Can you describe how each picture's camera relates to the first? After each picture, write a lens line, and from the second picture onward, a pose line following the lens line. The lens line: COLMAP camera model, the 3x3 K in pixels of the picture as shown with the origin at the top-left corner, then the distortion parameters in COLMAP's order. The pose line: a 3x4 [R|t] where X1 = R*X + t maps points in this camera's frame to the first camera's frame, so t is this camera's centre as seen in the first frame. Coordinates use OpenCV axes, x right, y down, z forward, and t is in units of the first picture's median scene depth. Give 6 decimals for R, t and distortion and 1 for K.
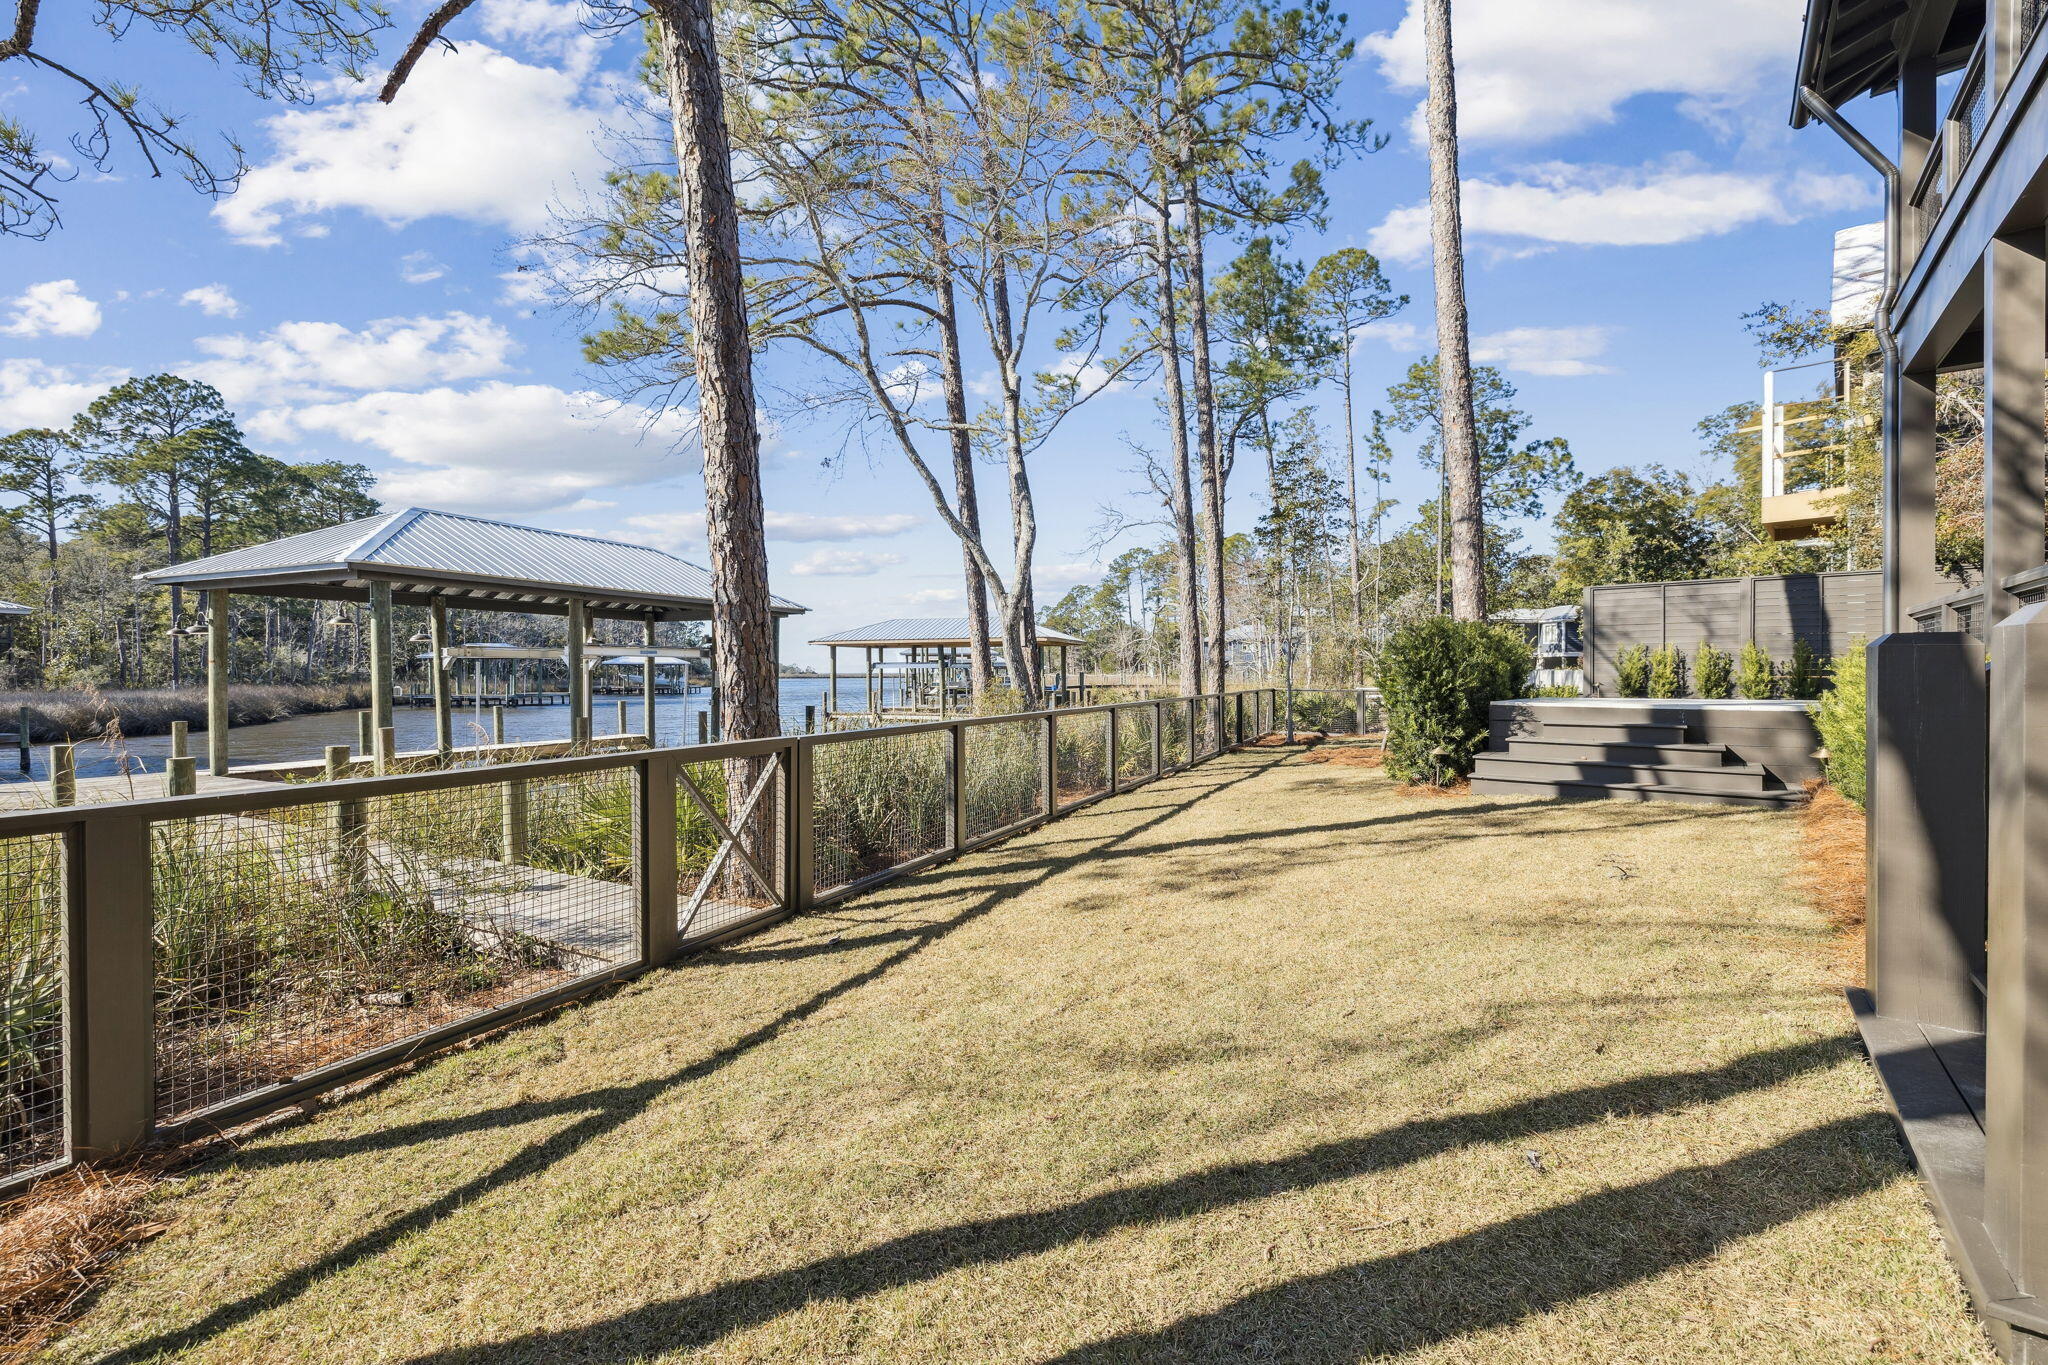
lens RADIAL K [[841.7, 0, 1024.0], [0, 841.7, 682.5], [0, 0, 1]] dist [0.001086, 0.000240]
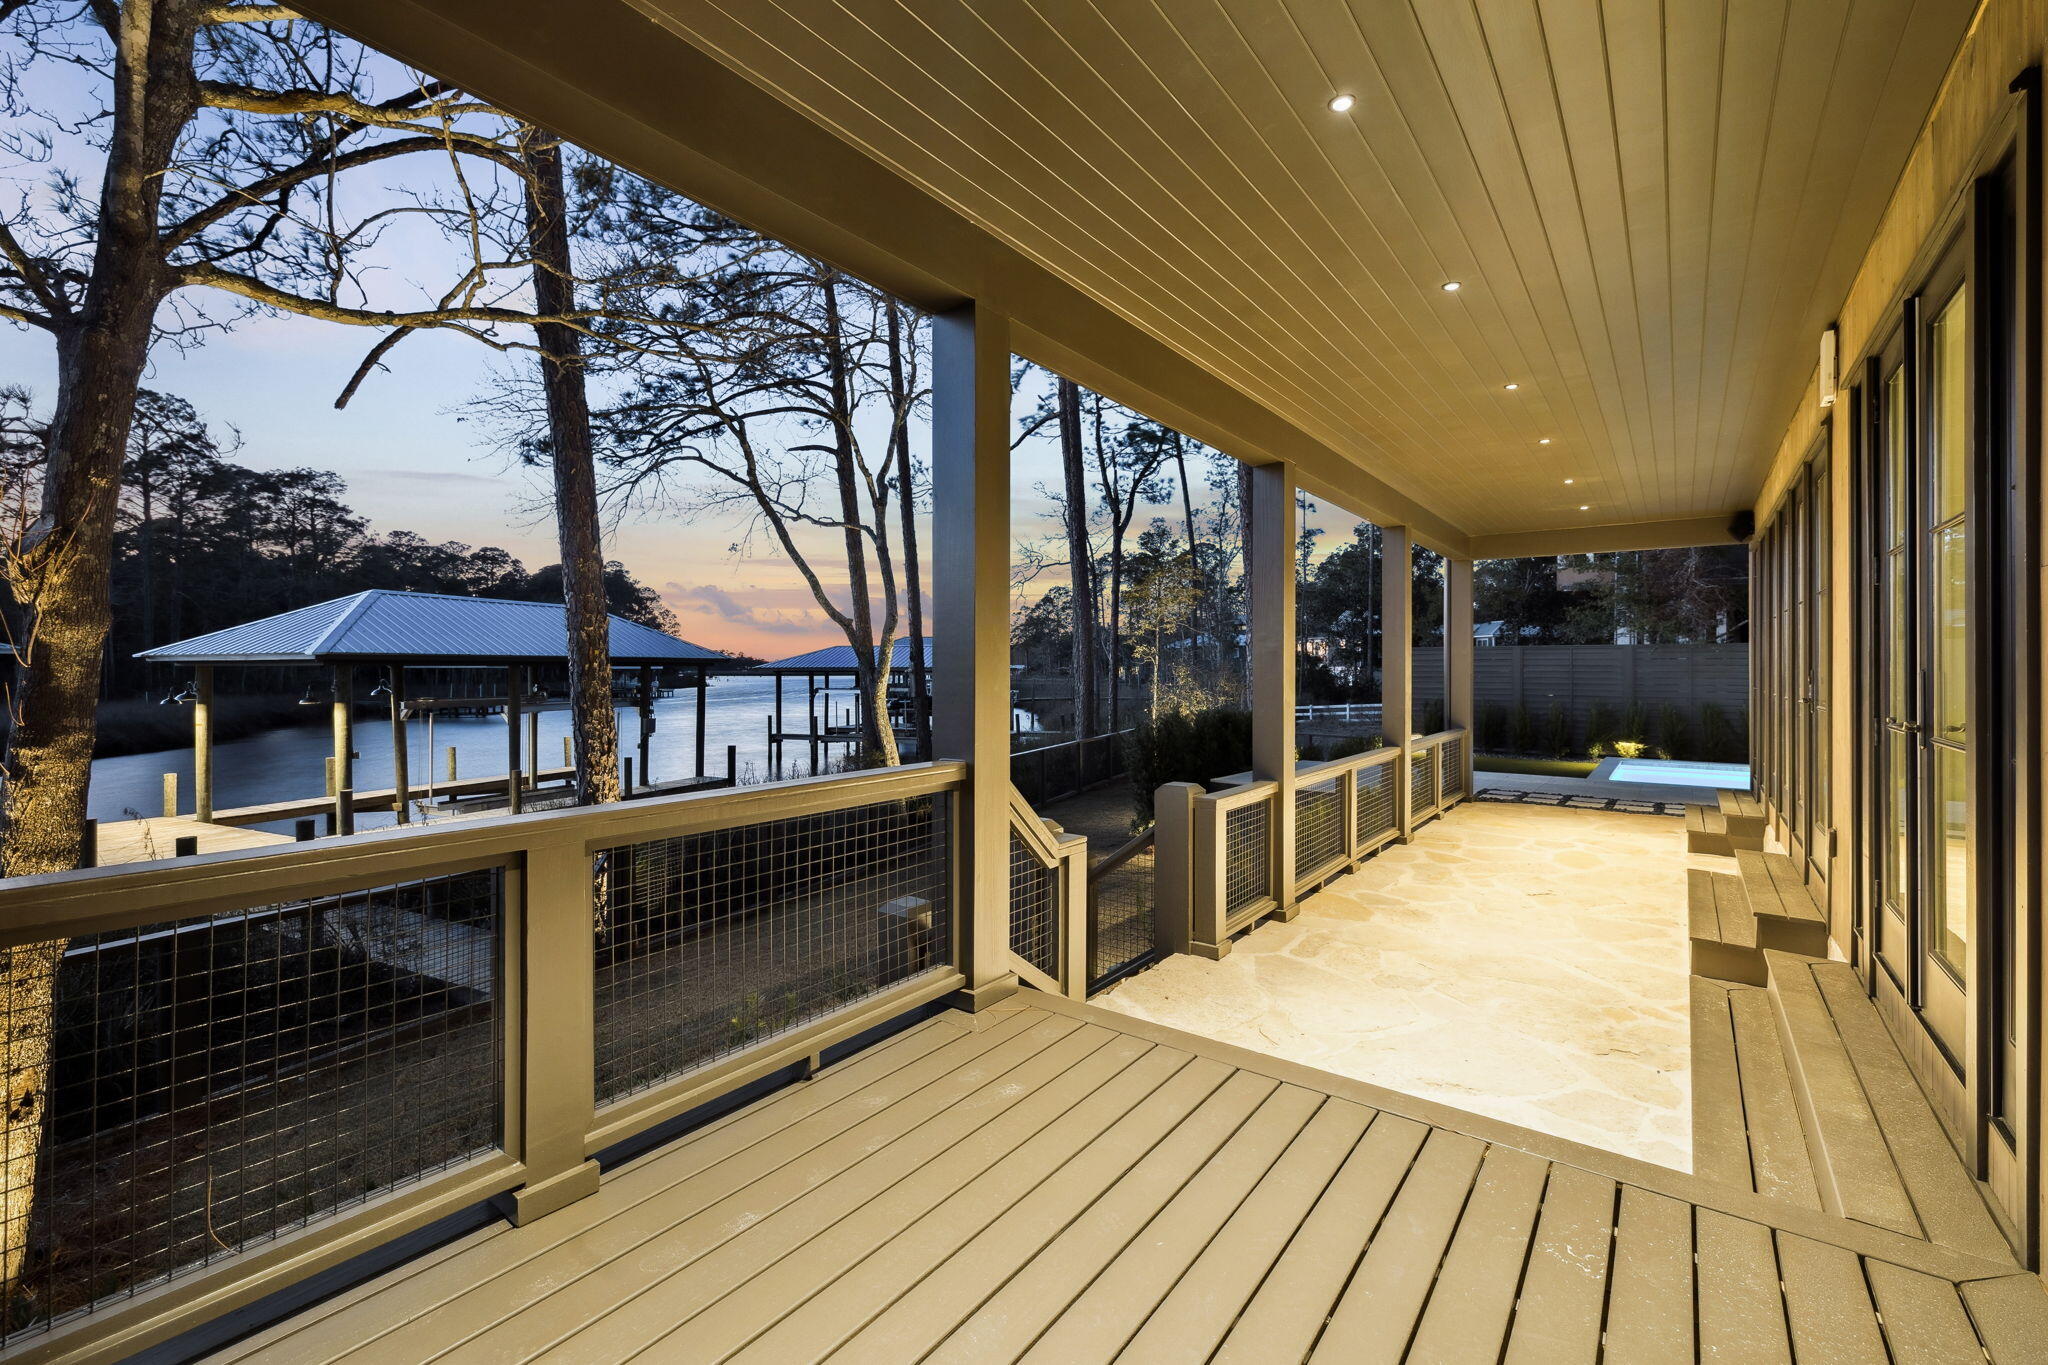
lens RADIAL K [[861.6, 0, 1024.2], [0, 861.6, 671.4], [0, 0, 1]] dist [0.001514, 0.000100]
pose [[0.999960, 0.001210, 0.008897, 0.067528], [-0.001186, 0.999995, -0.002768, -0.038830], [-0.008900, 0.002757, 0.999957, -0.081754]]
